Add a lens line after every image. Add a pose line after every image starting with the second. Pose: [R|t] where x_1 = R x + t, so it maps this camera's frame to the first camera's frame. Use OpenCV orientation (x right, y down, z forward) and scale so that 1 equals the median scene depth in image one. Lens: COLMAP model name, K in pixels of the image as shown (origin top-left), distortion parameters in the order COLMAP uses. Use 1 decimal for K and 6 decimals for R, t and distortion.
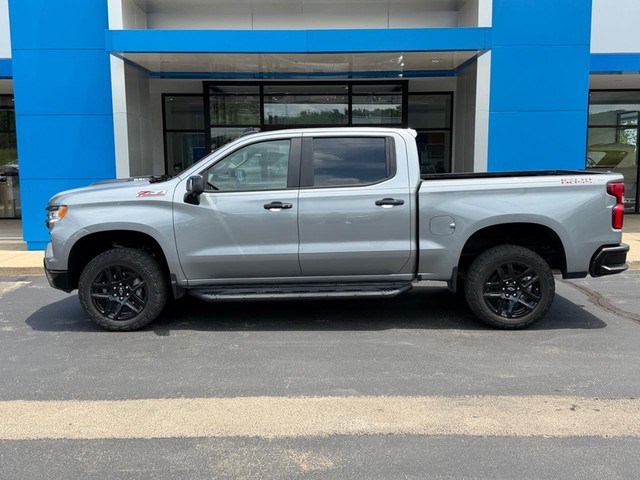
lens RADIAL K [[573.6, 0, 320.0], [0, 573.6, 240.0], [0, 0, 1]] dist [0.045677, -0.148553]
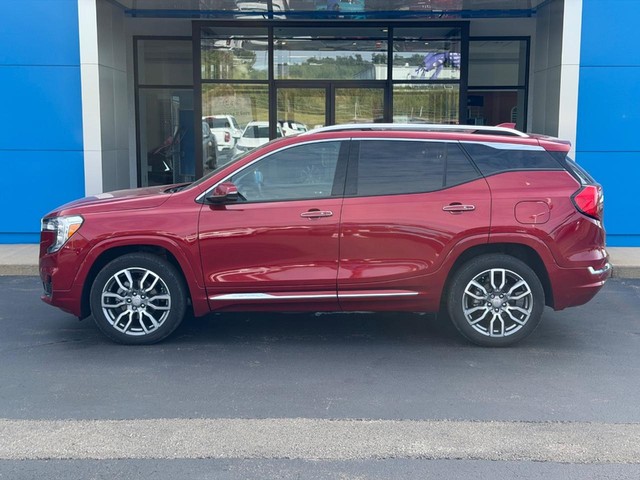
lens RADIAL K [[822.3, 0, 324.3], [0, 822.3, 240.8], [0, 0, 1]] dist [0.026626, -0.037324]
pose [[0.999877, 0.011109, -0.011052, -0.053031], [-0.011130, 0.999937, -0.001766, 0.021339], [0.011032, 0.001889, 0.999937, -0.169504]]
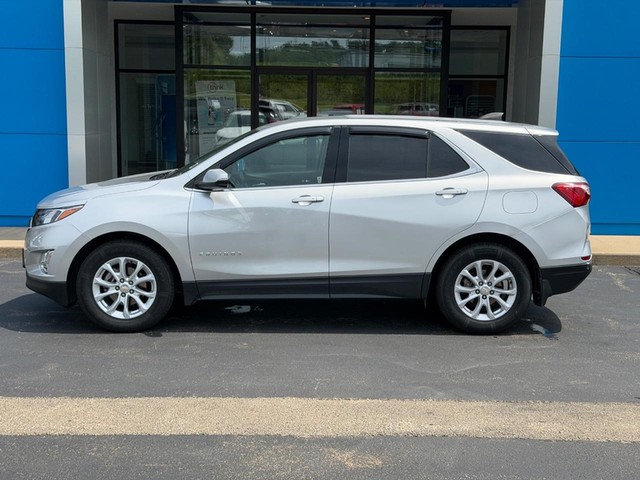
lens RADIAL K [[825.3, 0, 320.0], [0, 825.3, 240.0], [0, 0, 1]] dist [0.021501, -0.026283]
pose [[0.999691, 0.020214, 0.014469, -0.075405], [-0.020391, 0.999718, 0.012177, 0.026481], [-0.014218, -0.012469, 0.999821, -0.201631]]
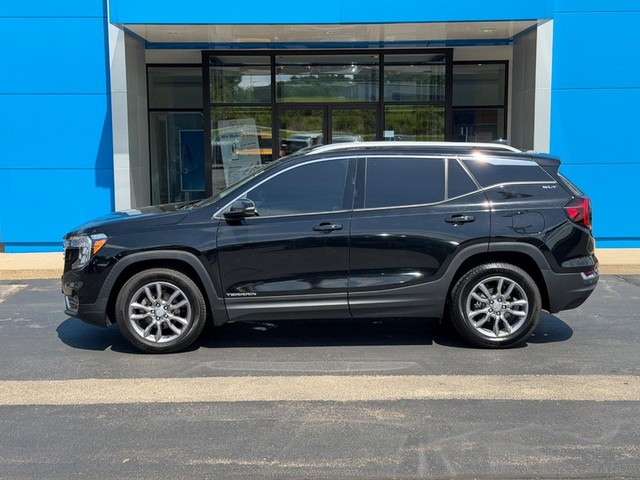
lens RADIAL K [[822.3, 0, 324.3], [0, 822.3, 240.8], [0, 0, 1]] dist [0.026626, -0.037324]
pose [[0.999972, -0.001981, 0.007272, -0.112535], [0.002149, 0.999728, -0.023208, 0.064377], [-0.007224, 0.023223, 0.999704, -0.473542]]
